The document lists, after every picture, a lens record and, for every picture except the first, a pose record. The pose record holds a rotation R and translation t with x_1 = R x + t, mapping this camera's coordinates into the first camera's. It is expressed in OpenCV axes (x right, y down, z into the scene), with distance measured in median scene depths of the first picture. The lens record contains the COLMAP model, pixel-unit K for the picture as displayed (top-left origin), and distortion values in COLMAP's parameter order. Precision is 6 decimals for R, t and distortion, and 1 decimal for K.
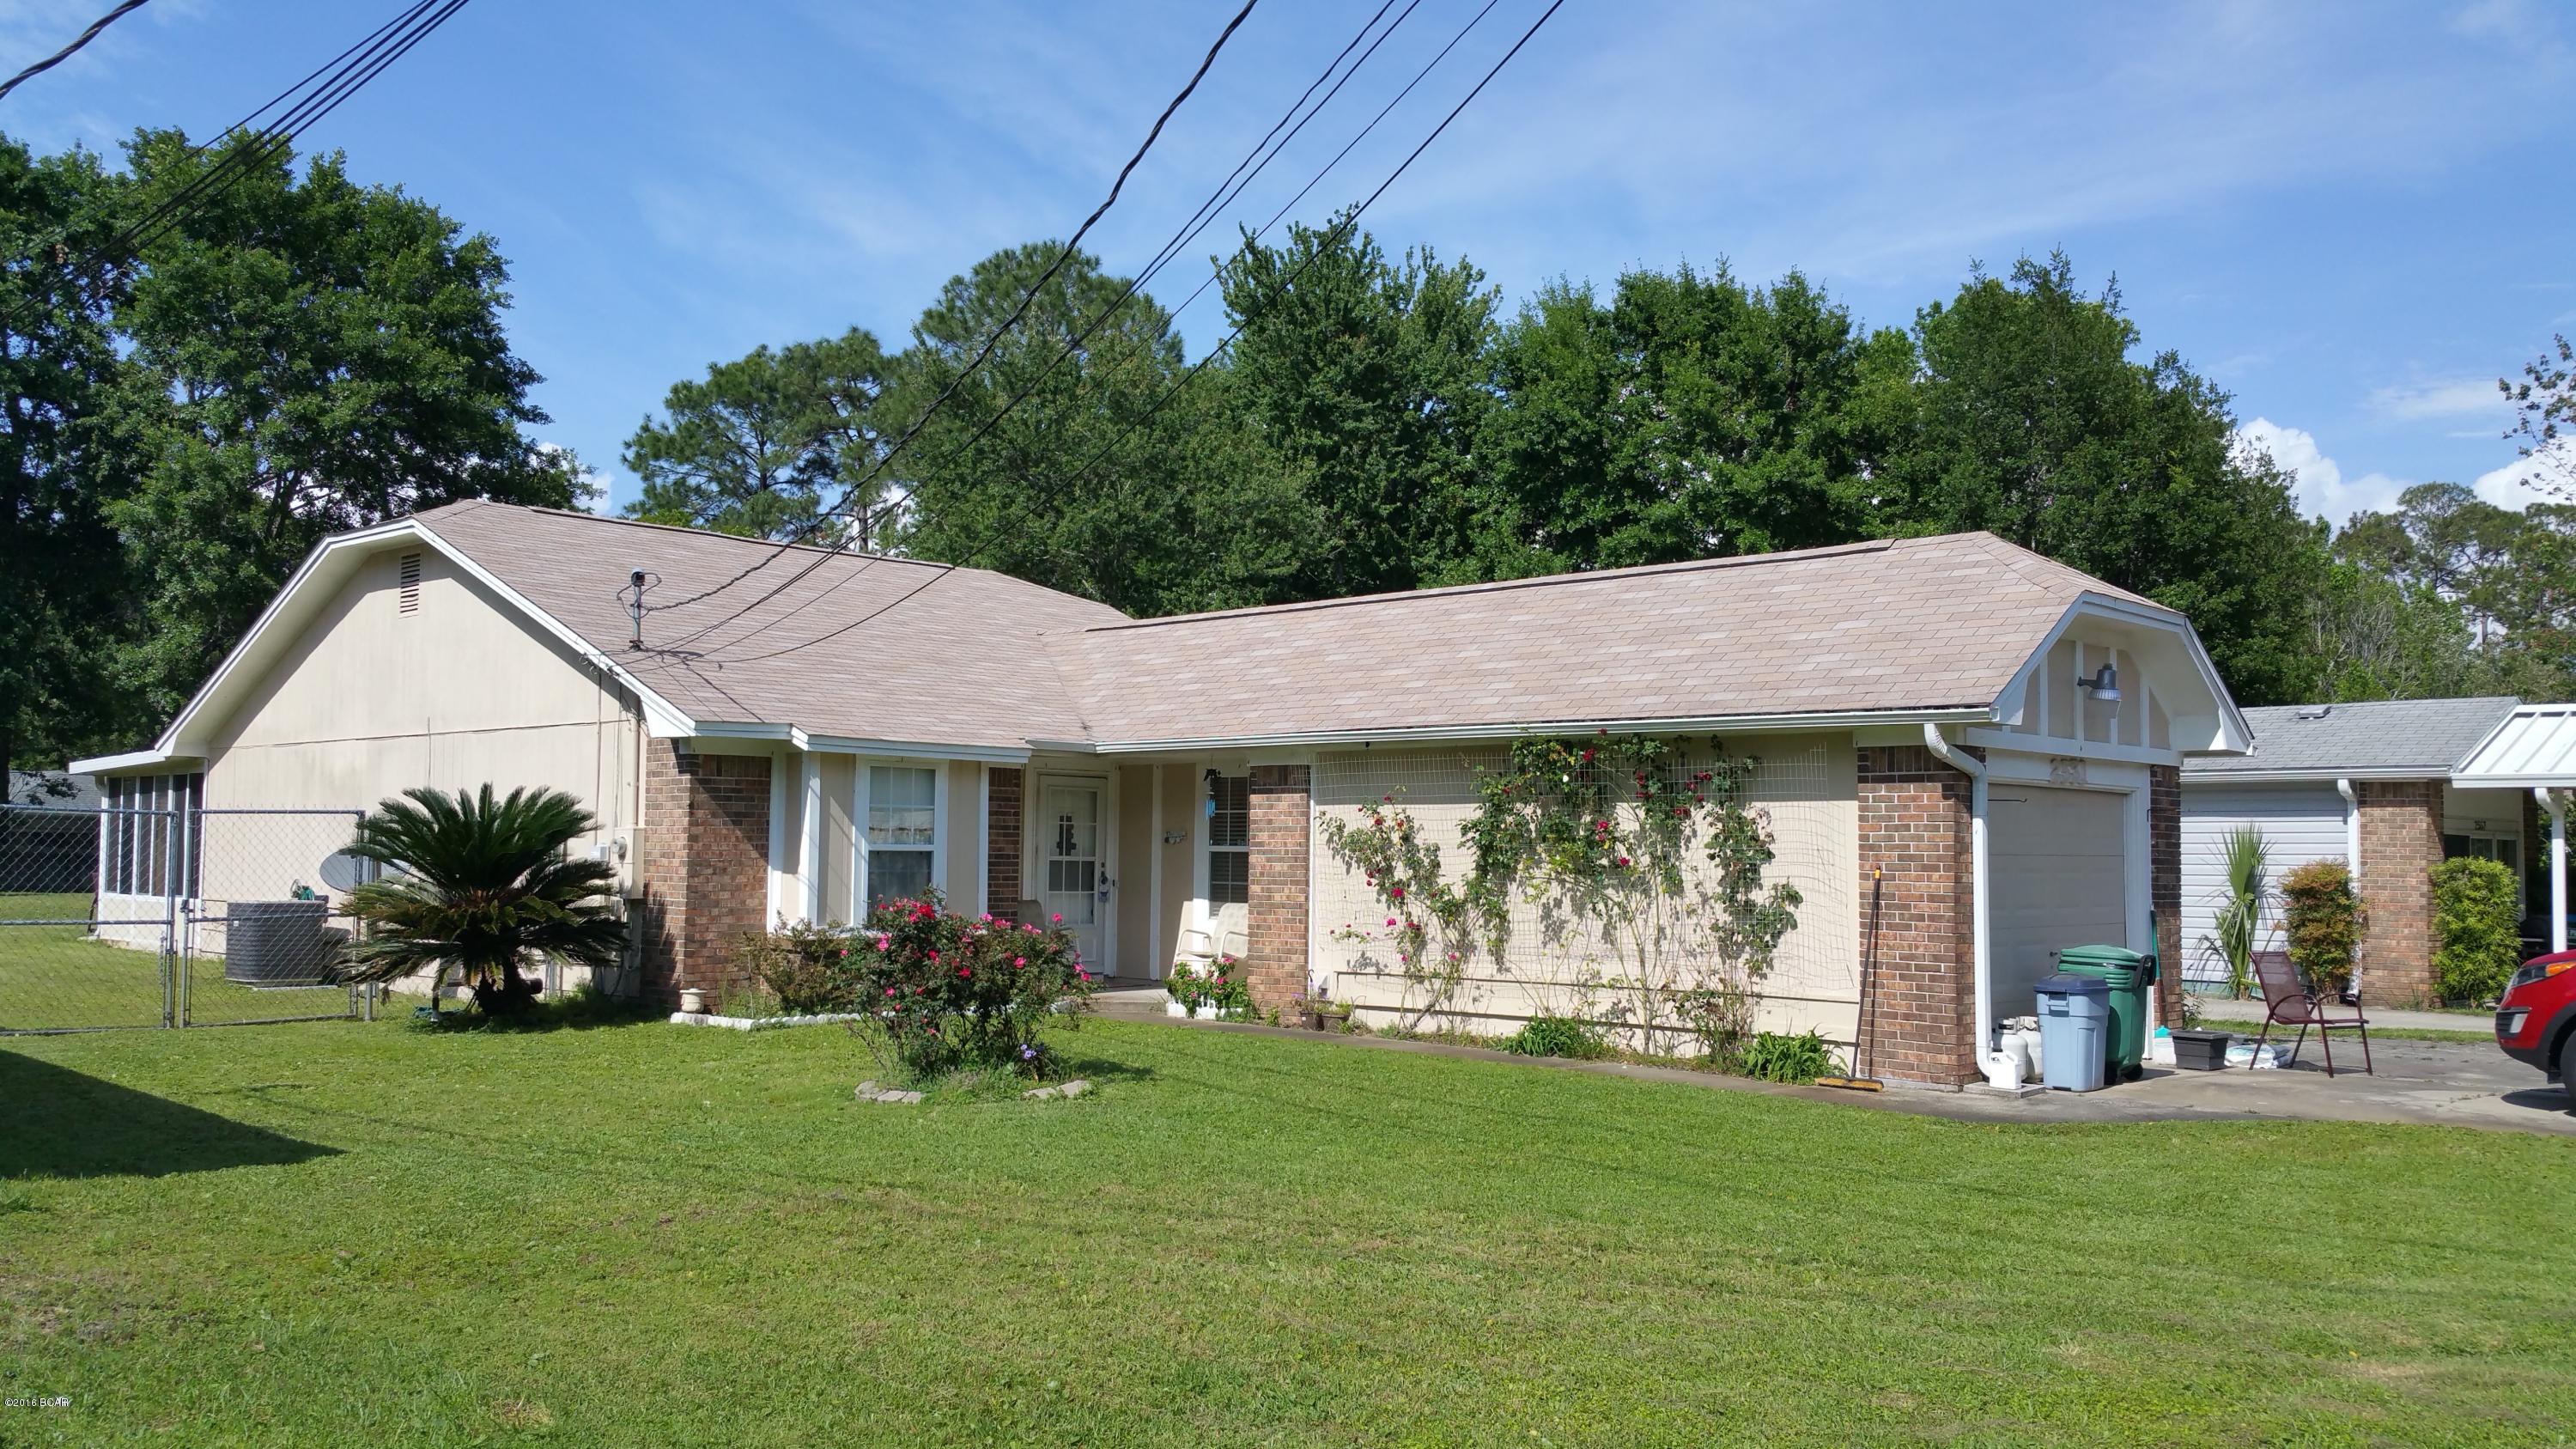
lens RADIAL K [[2103.8, 0, 1288.0], [0, 2103.8, 724.5], [0, 0, 1]] dist [0.084375, -0.203618]
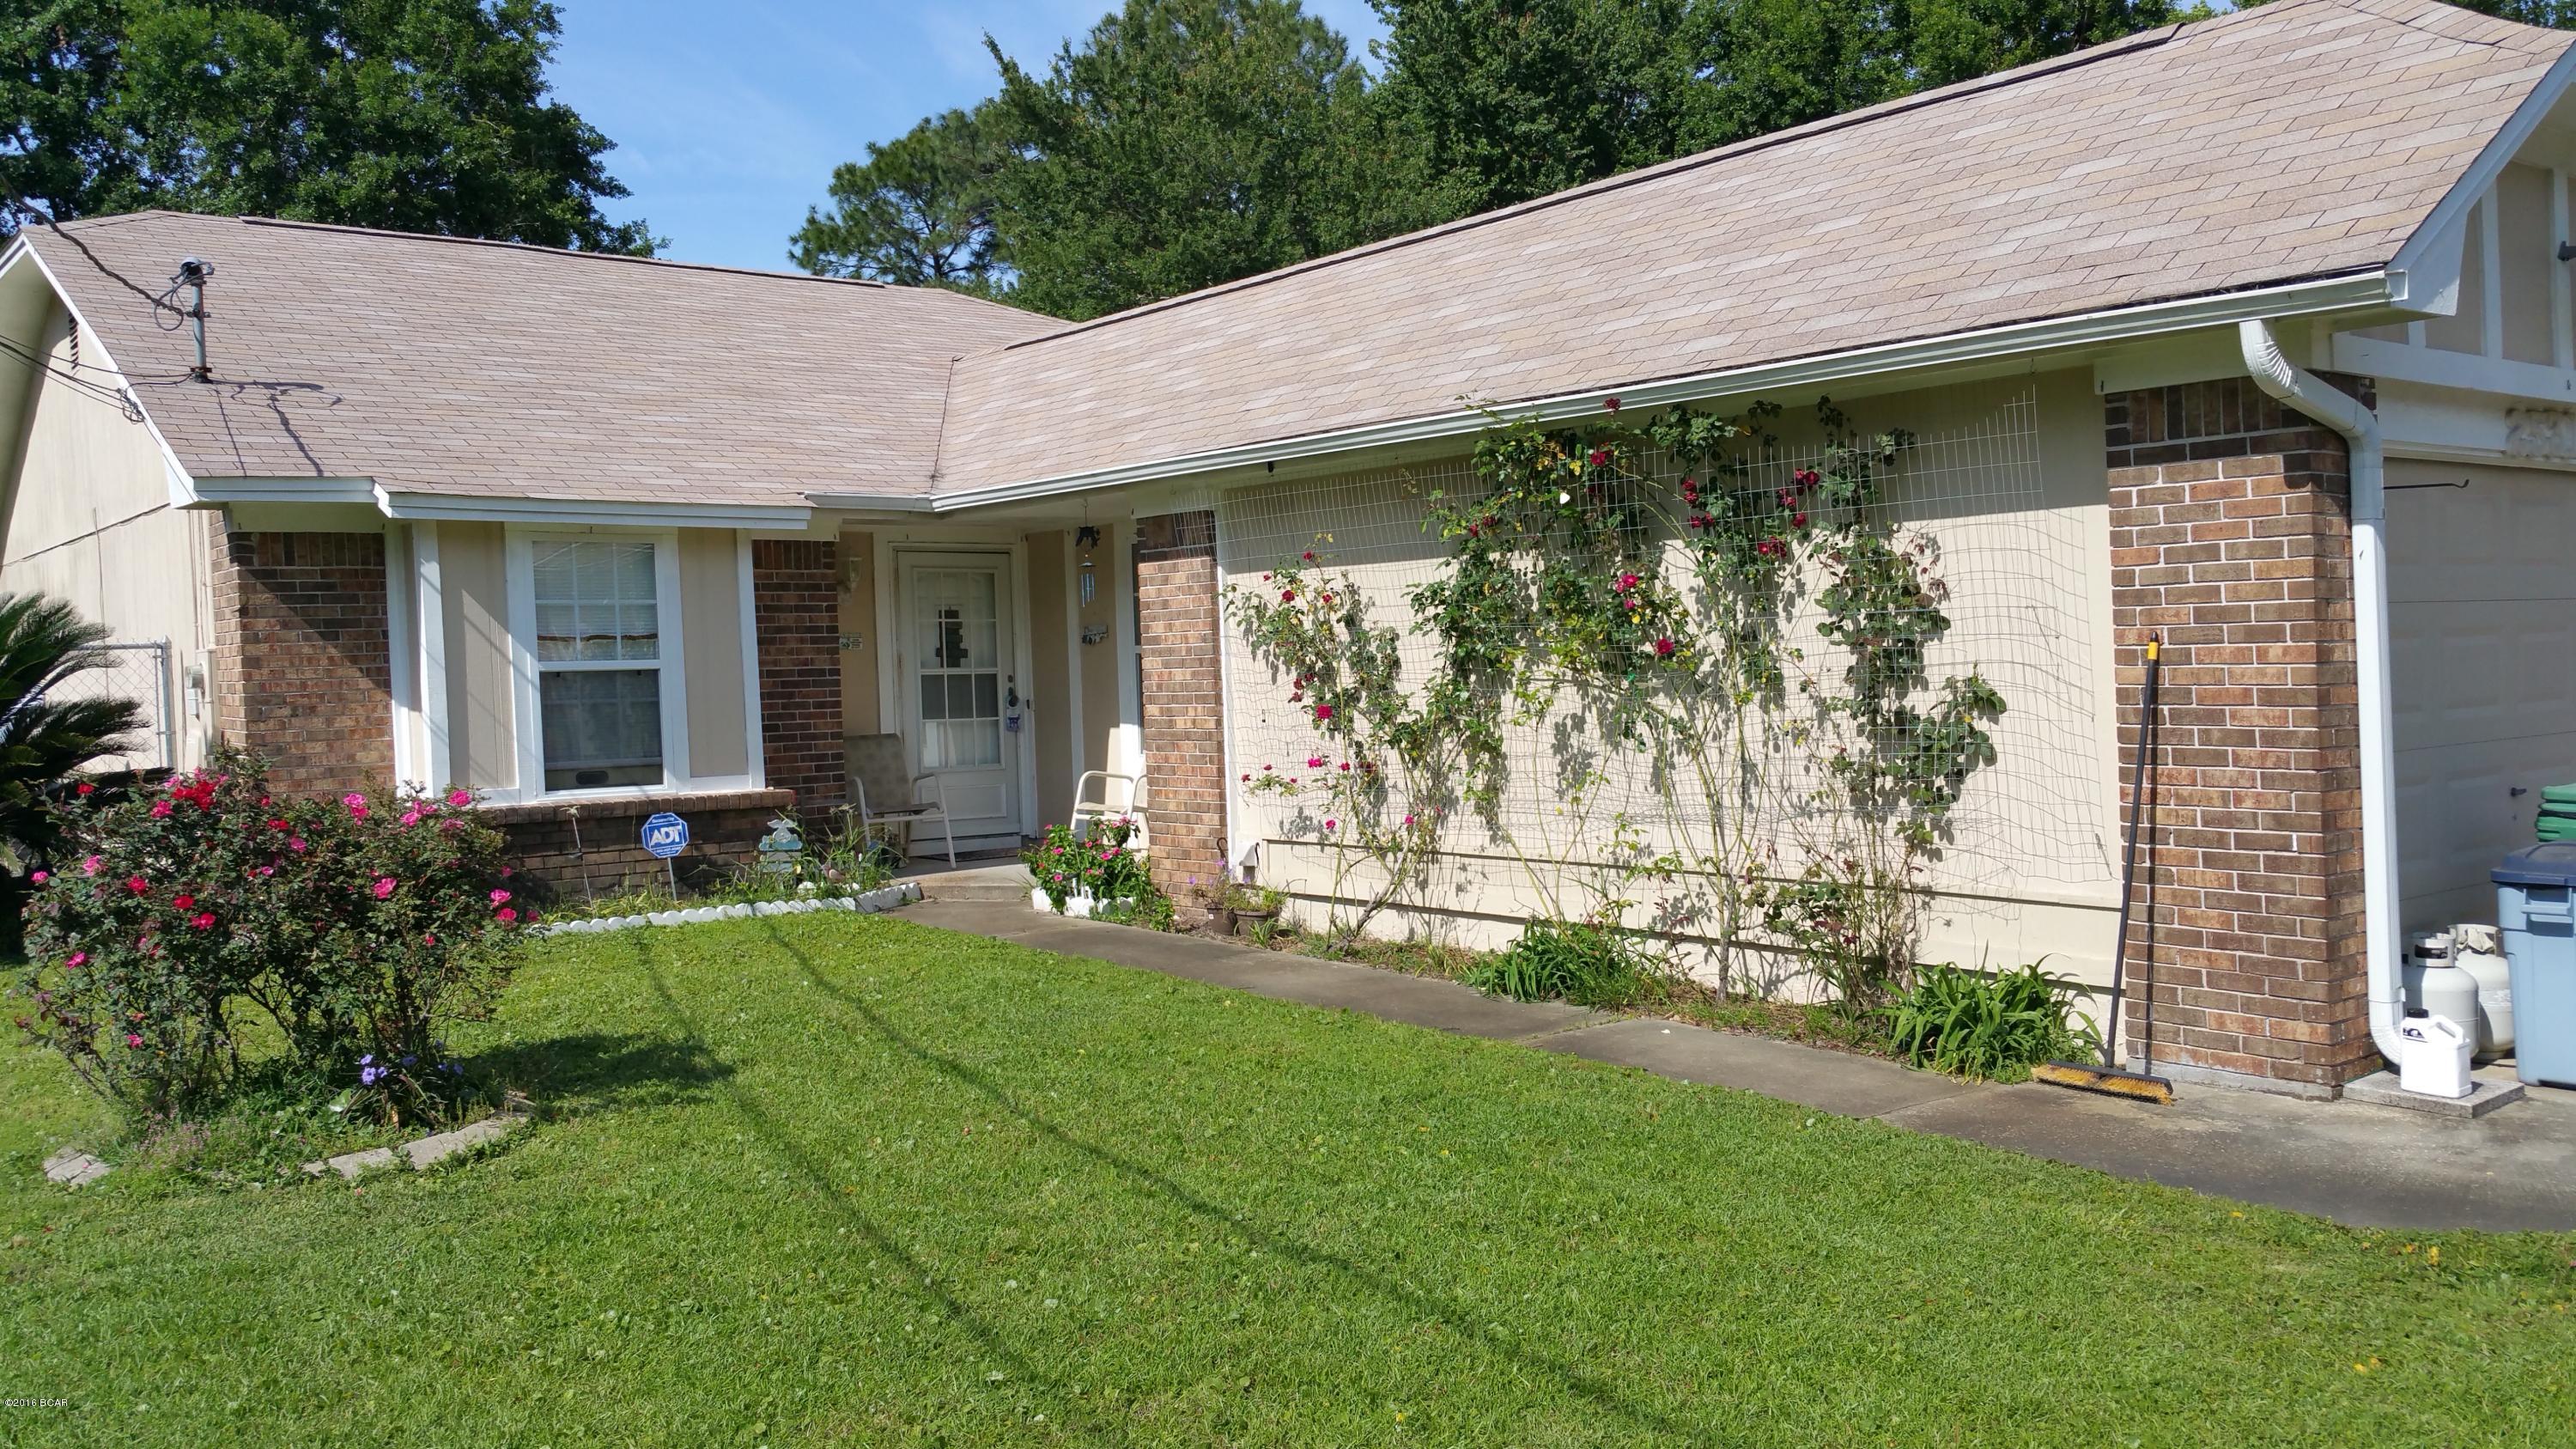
lens RADIAL K [[2110.6, 0, 1279.9], [0, 2110.6, 627.2], [0, 0, 1]] dist [0.115565, -0.304168]
pose [[0.988462, -0.037914, -0.146644, 0.138322], [0.044755, 0.998045, 0.043636, 0.031536], [0.144703, -0.049696, 0.988226, 0.440519]]
